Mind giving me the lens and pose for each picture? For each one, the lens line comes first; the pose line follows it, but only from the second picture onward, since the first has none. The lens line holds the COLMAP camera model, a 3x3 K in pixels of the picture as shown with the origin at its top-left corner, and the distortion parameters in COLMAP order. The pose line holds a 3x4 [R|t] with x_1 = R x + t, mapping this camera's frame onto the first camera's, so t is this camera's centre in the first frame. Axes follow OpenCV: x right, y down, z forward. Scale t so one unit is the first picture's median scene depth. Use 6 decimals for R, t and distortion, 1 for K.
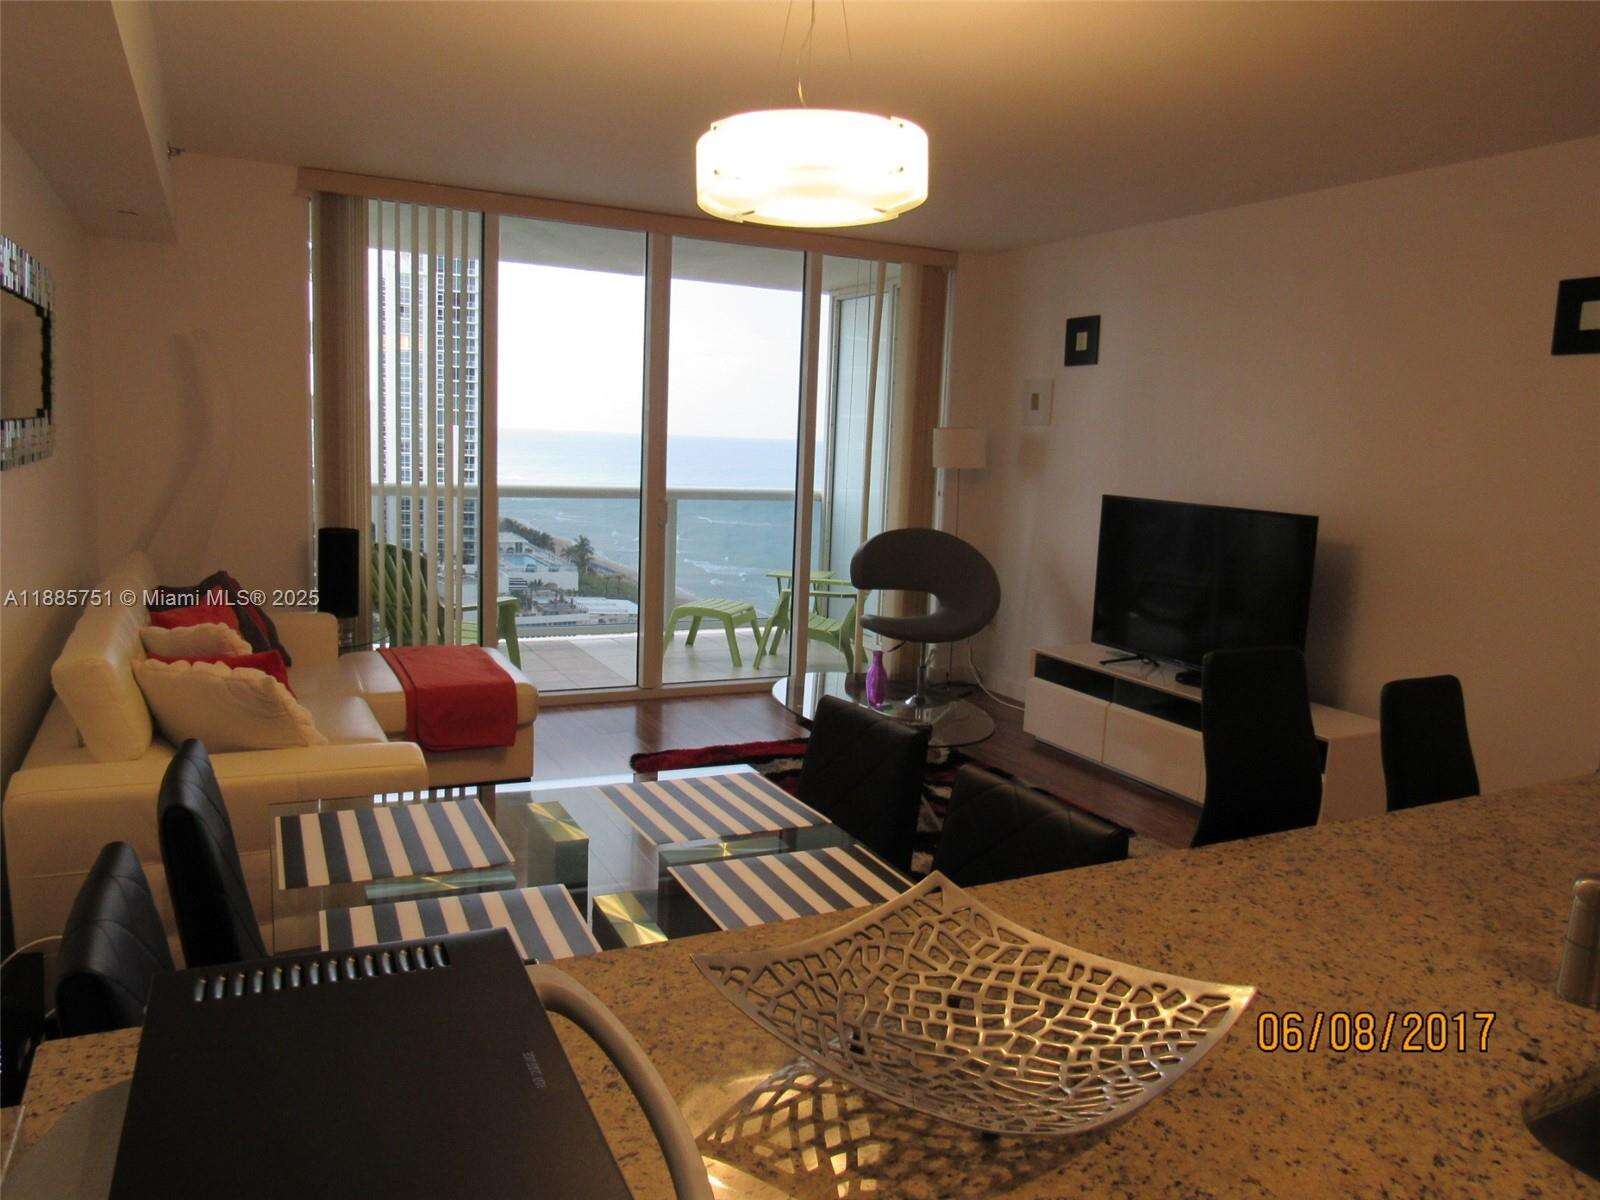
lens RADIAL K [[1136.4, 0, 803.3], [0, 1136.4, 603.4], [0, 0, 1]] dist [-0.035416, 0.009391]
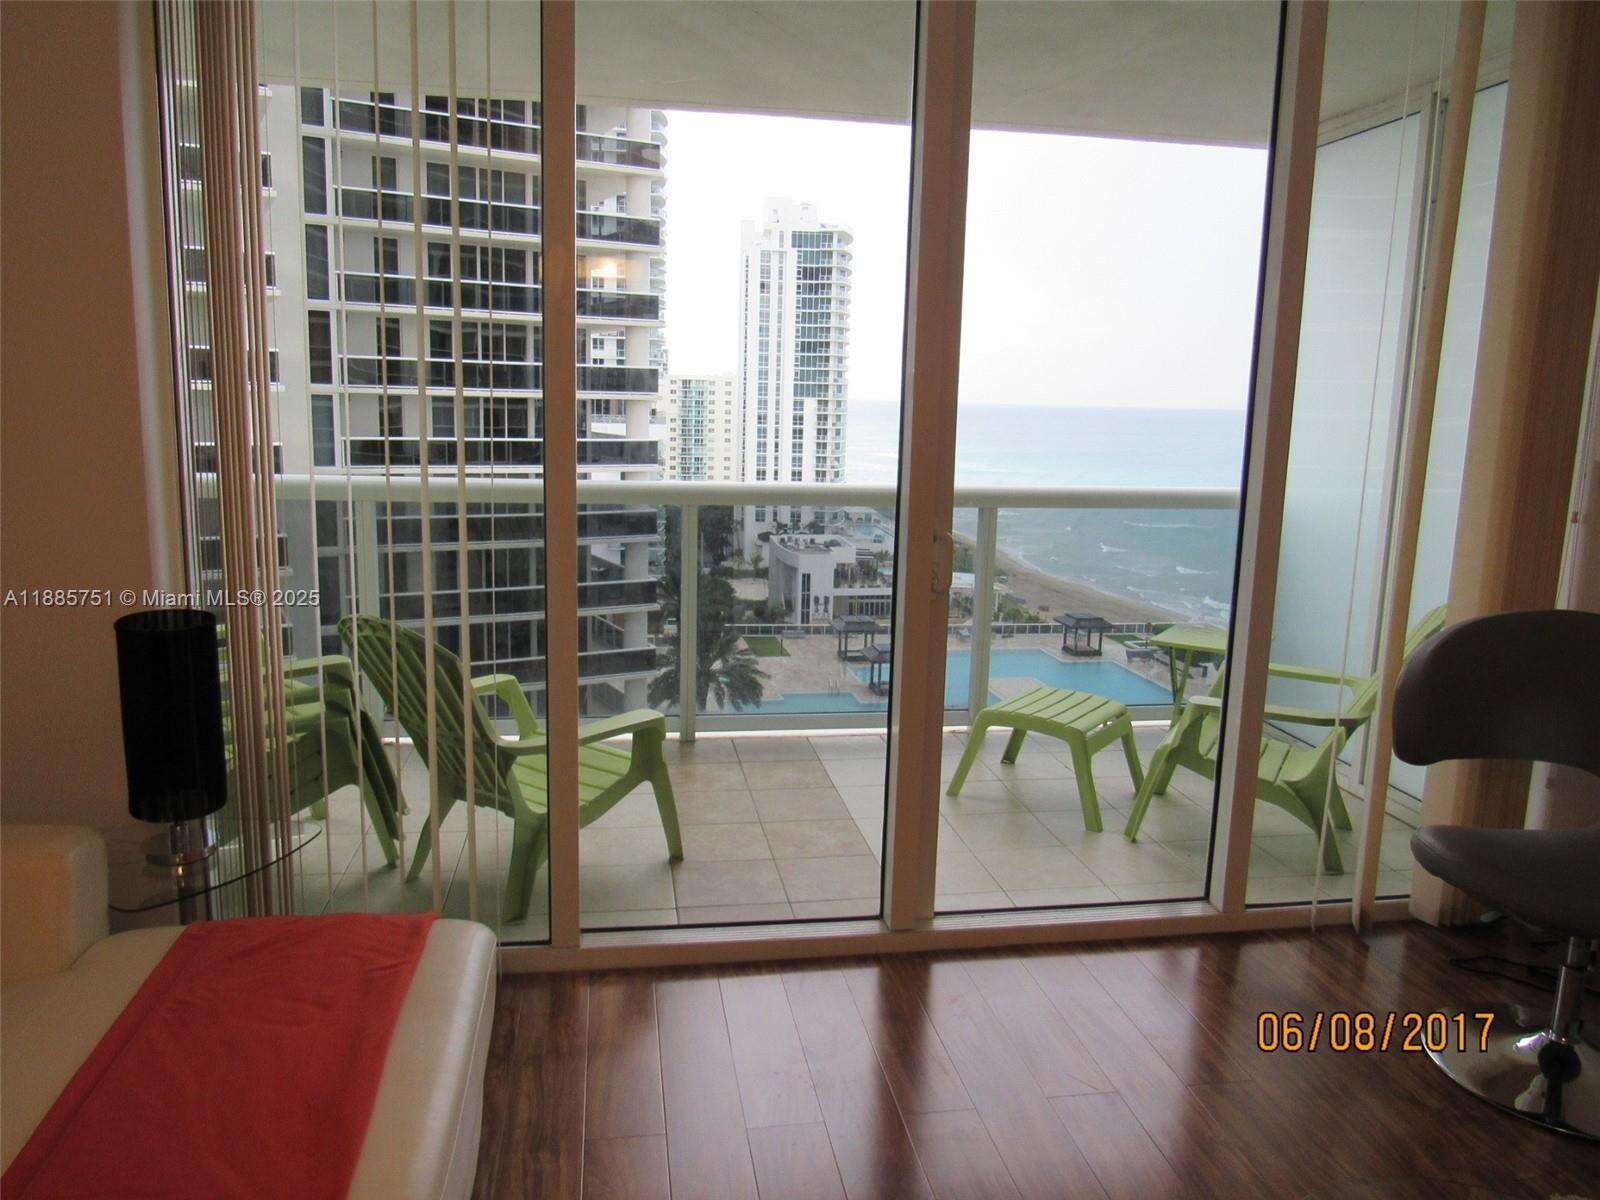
lens RADIAL K [[1135.5, 0, 800.0], [0, 1135.5, 594.5], [0, 0, 1]] dist [-0.010346, -0.000255]
pose [[0.952982, 0.035215, -0.300973, -0.038304], [-0.029822, 0.999302, 0.022496, -0.071271], [0.301555, -0.012463, 0.953367, 0.522457]]
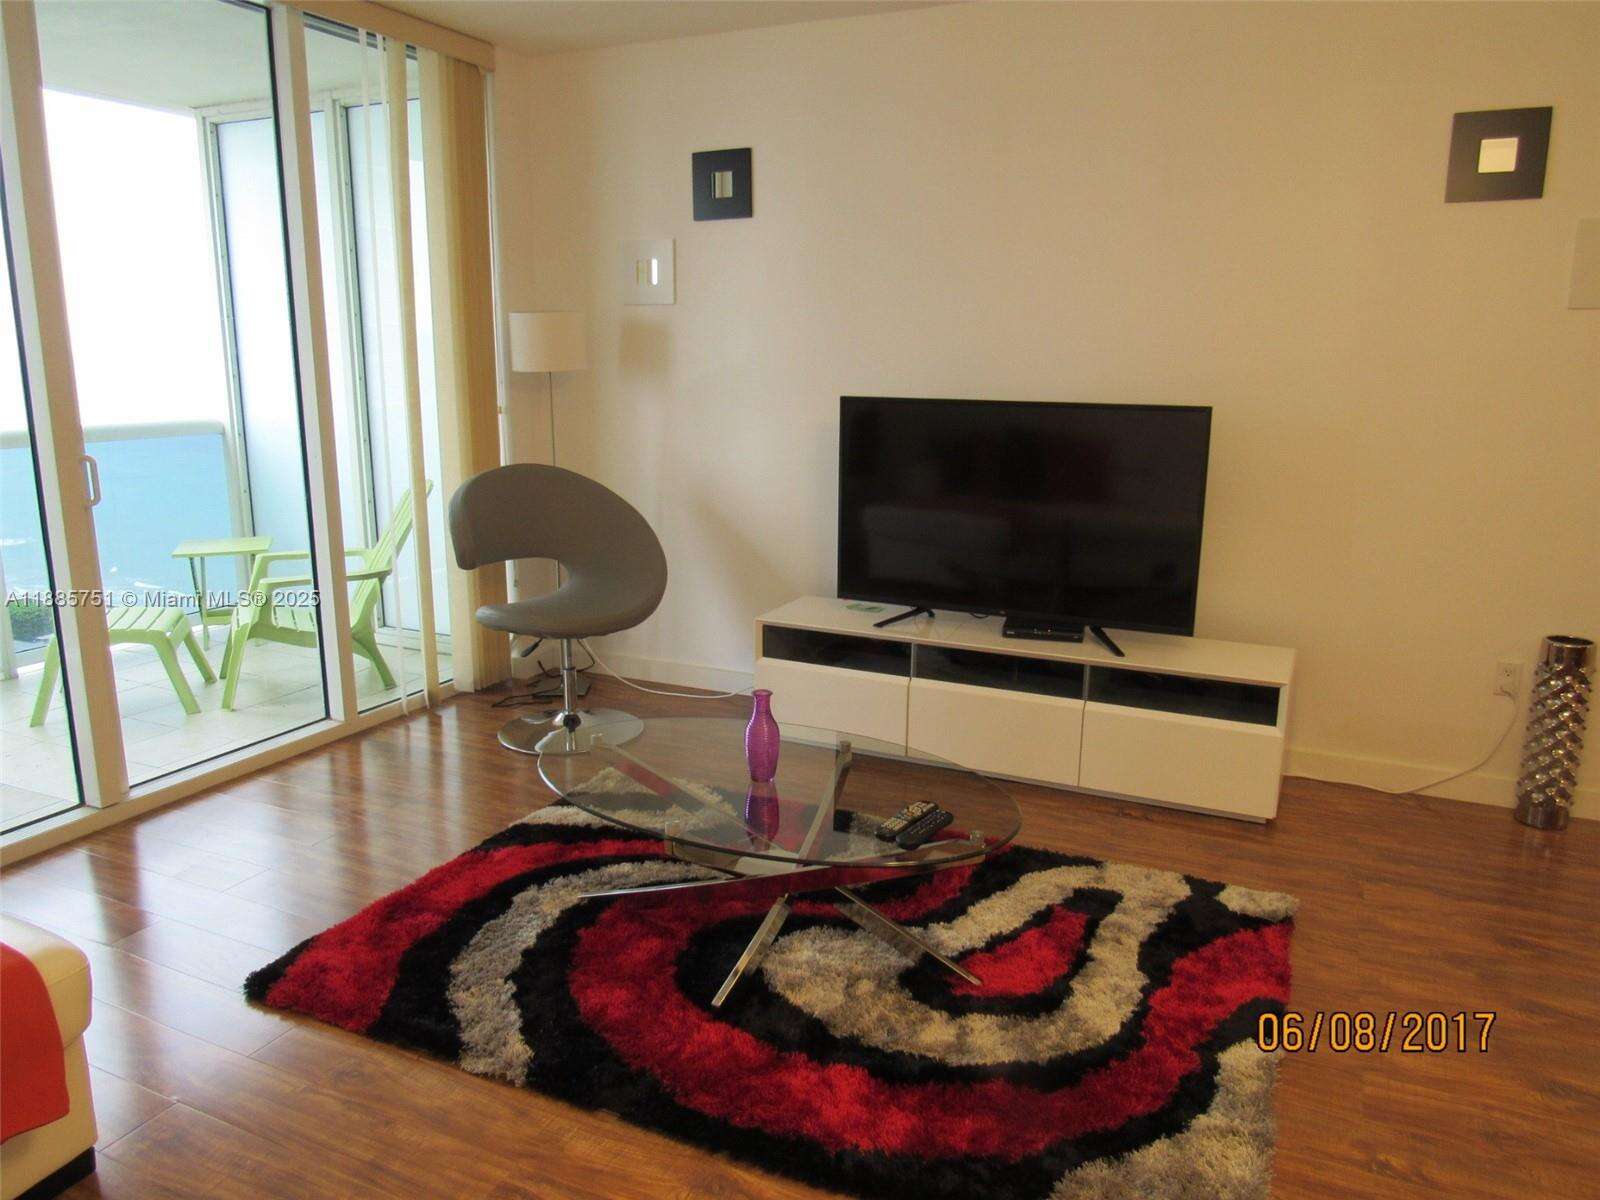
lens RADIAL K [[1130.9, 0, 789.5], [0, 1130.9, 603.6], [0, 0, 1]] dist [-0.024707, 0.026363]
pose [[0.792702, -0.160514, 0.588097, -0.175282], [0.109126, 0.986493, 0.122160, -0.048286], [-0.599762, -0.032660, 0.799512, 0.367875]]
